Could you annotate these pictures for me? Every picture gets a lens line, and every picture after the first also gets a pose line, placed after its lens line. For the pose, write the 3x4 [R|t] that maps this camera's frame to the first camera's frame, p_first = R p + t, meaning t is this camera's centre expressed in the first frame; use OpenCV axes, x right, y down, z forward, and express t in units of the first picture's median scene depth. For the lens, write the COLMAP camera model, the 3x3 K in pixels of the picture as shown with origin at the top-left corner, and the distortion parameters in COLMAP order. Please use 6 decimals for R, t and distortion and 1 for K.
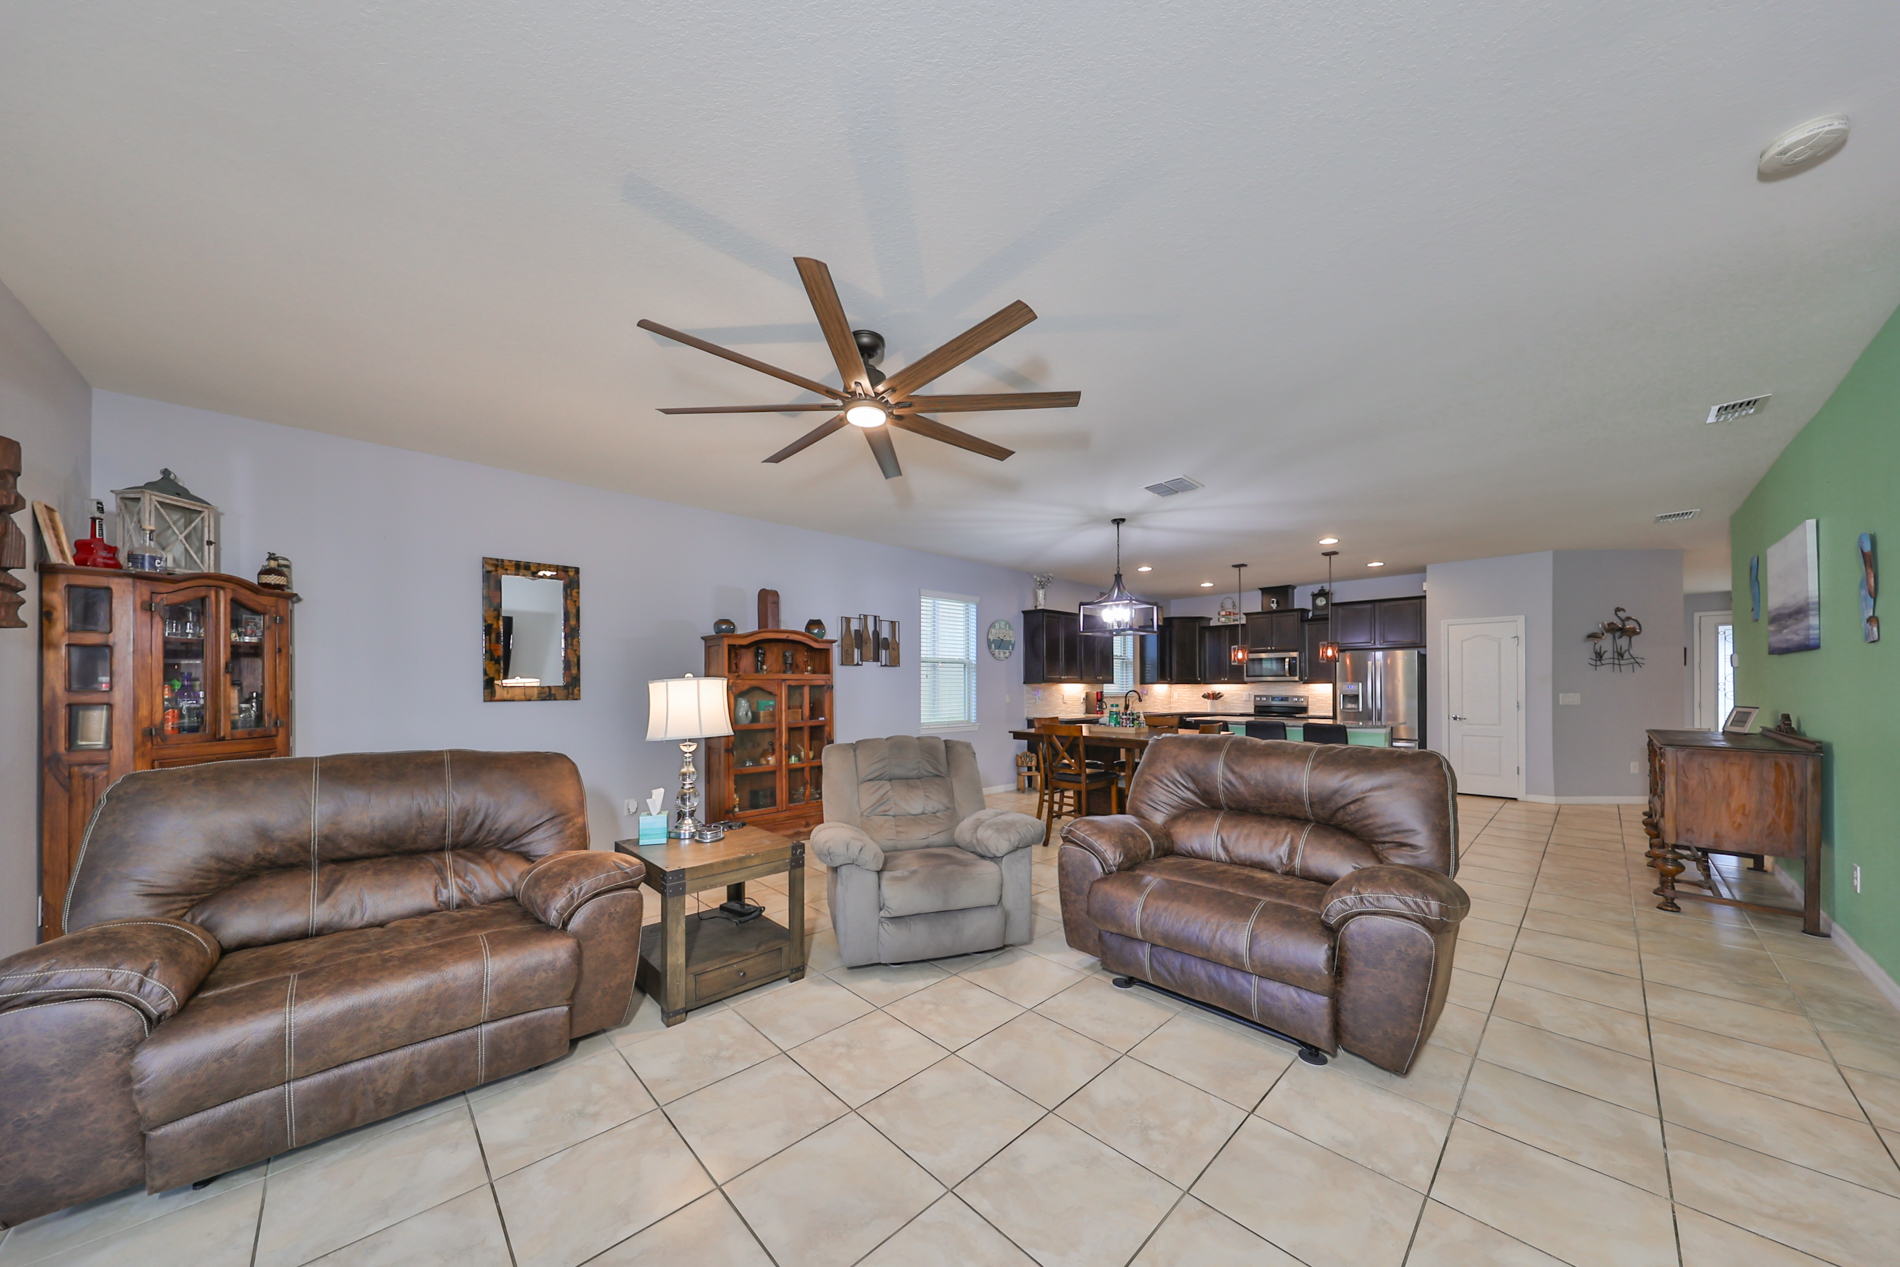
lens RADIAL K [[625.8, 0, 942.4], [0, 625.8, 685.6], [0, 0, 1]] dist [-0.000009, -0.000017]
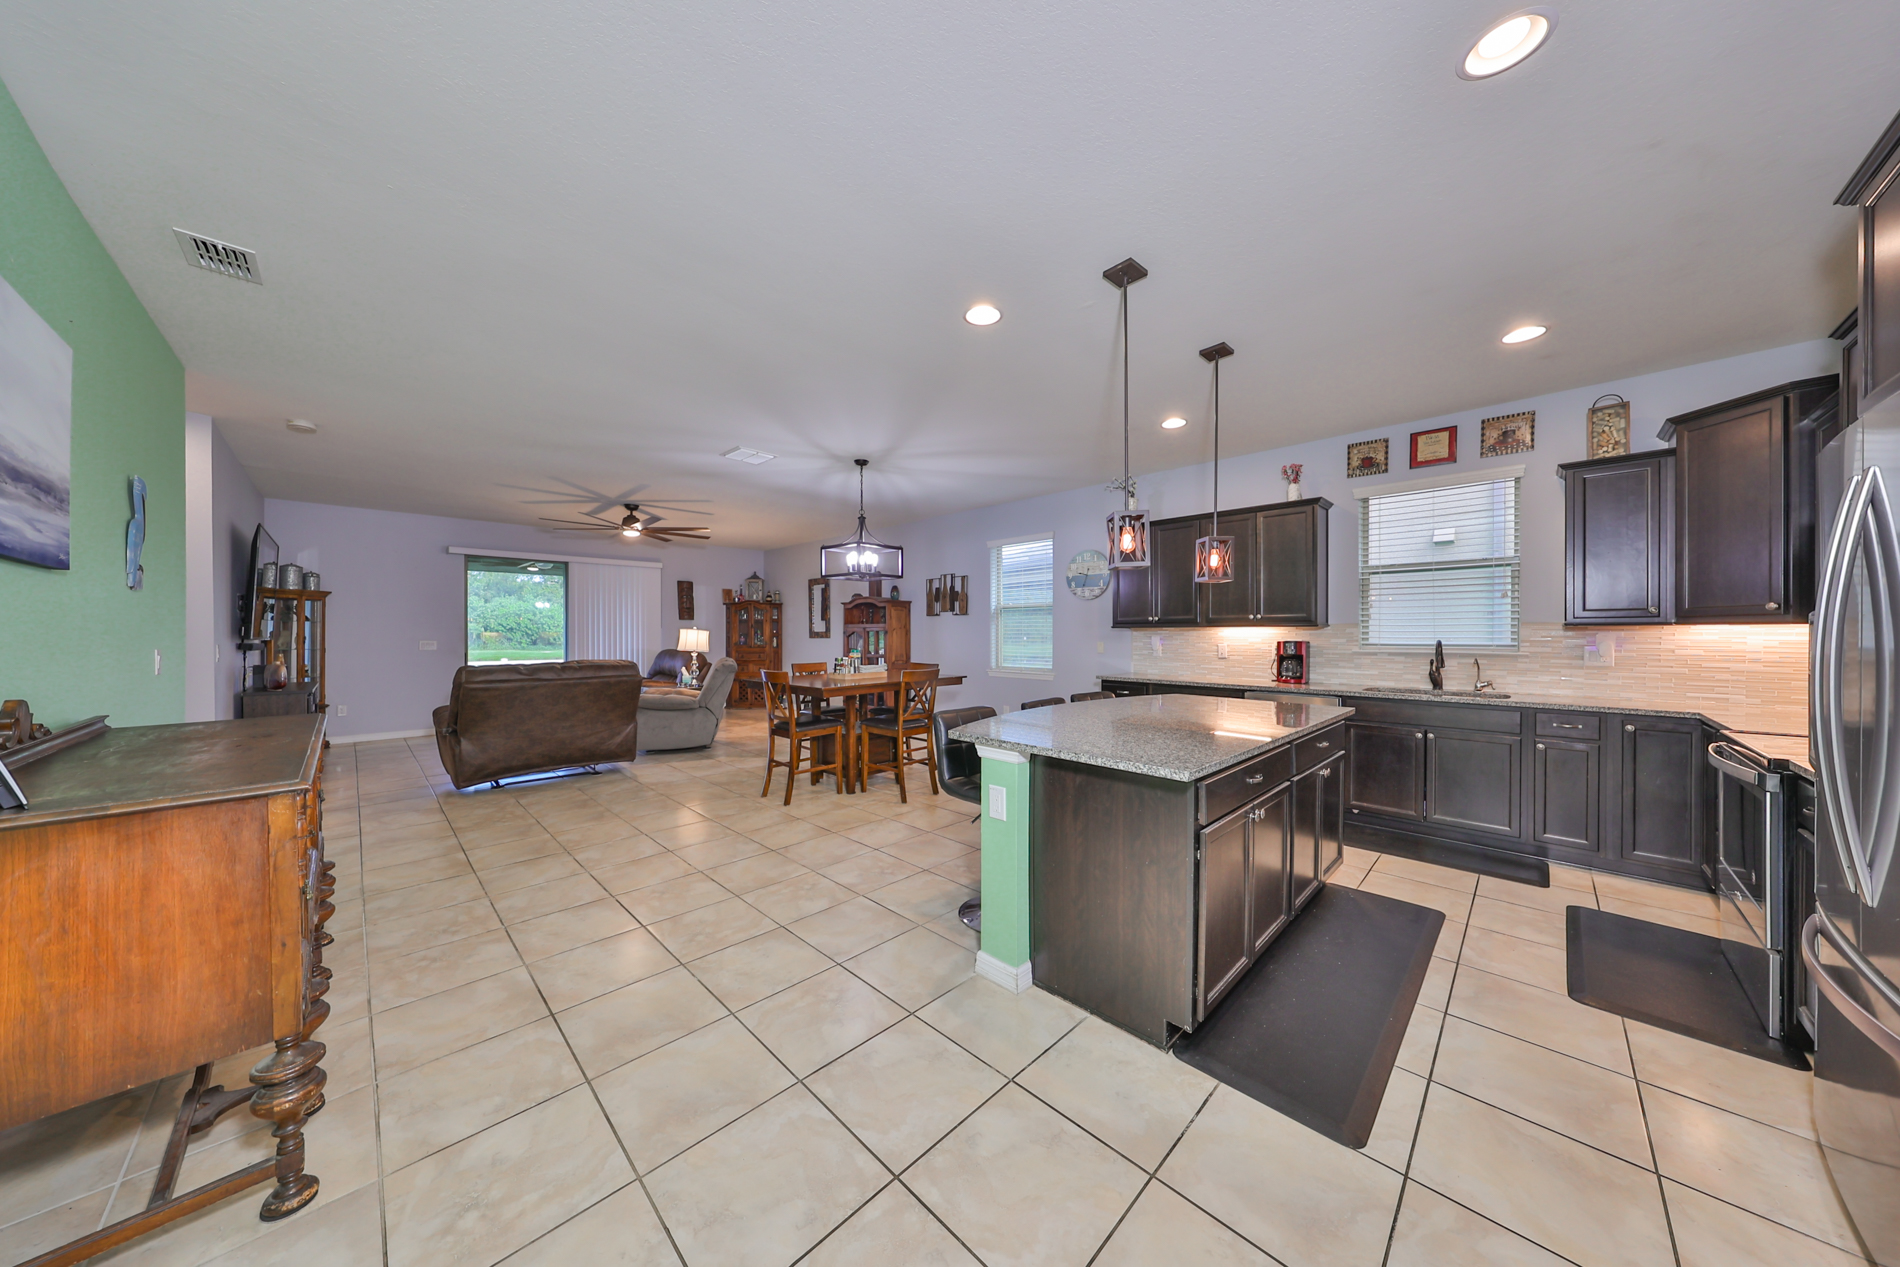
lens RADIAL K [[592.1, 0, 942.3], [0, 592.1, 635.5], [0, 0, 1]] dist [-0.000463, -0.000070]
pose [[0.025770, 0.003869, -0.999660, 0.866585], [0.000523, 0.999992, 0.003884, 0.003070], [0.999668, -0.000623, 0.025767, 0.791832]]
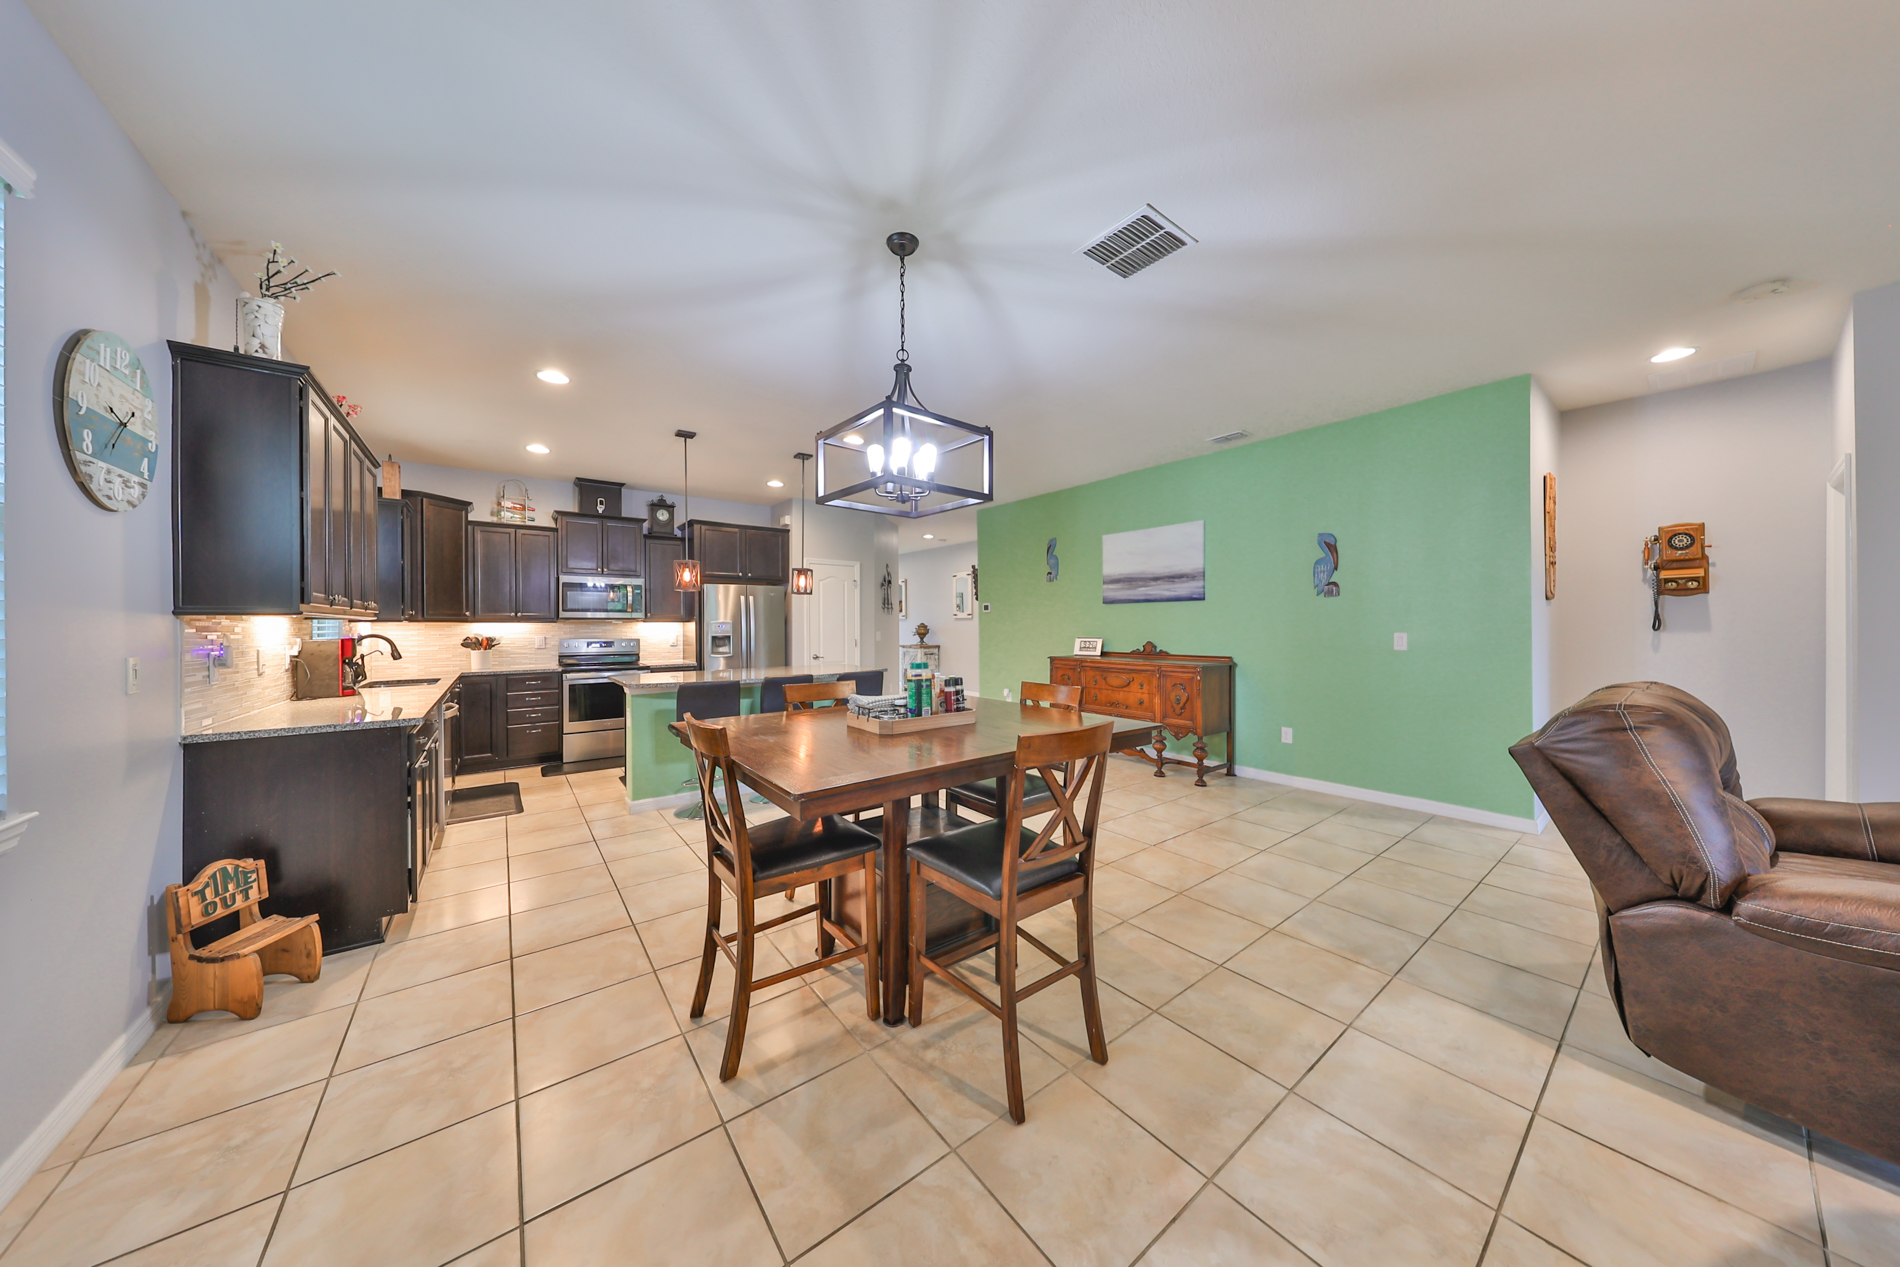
lens RADIAL K [[598.5, 0, 948.8], [0, 598.5, 626.5], [0, 0, 1]] dist [-0.000639, 0.000018]
pose [[0.109009, 0.001164, 0.994040, -0.096380], [0.002558, 0.999996, -0.001452, 0.004143], [-0.994037, 0.002701, 0.109006, 0.661104]]
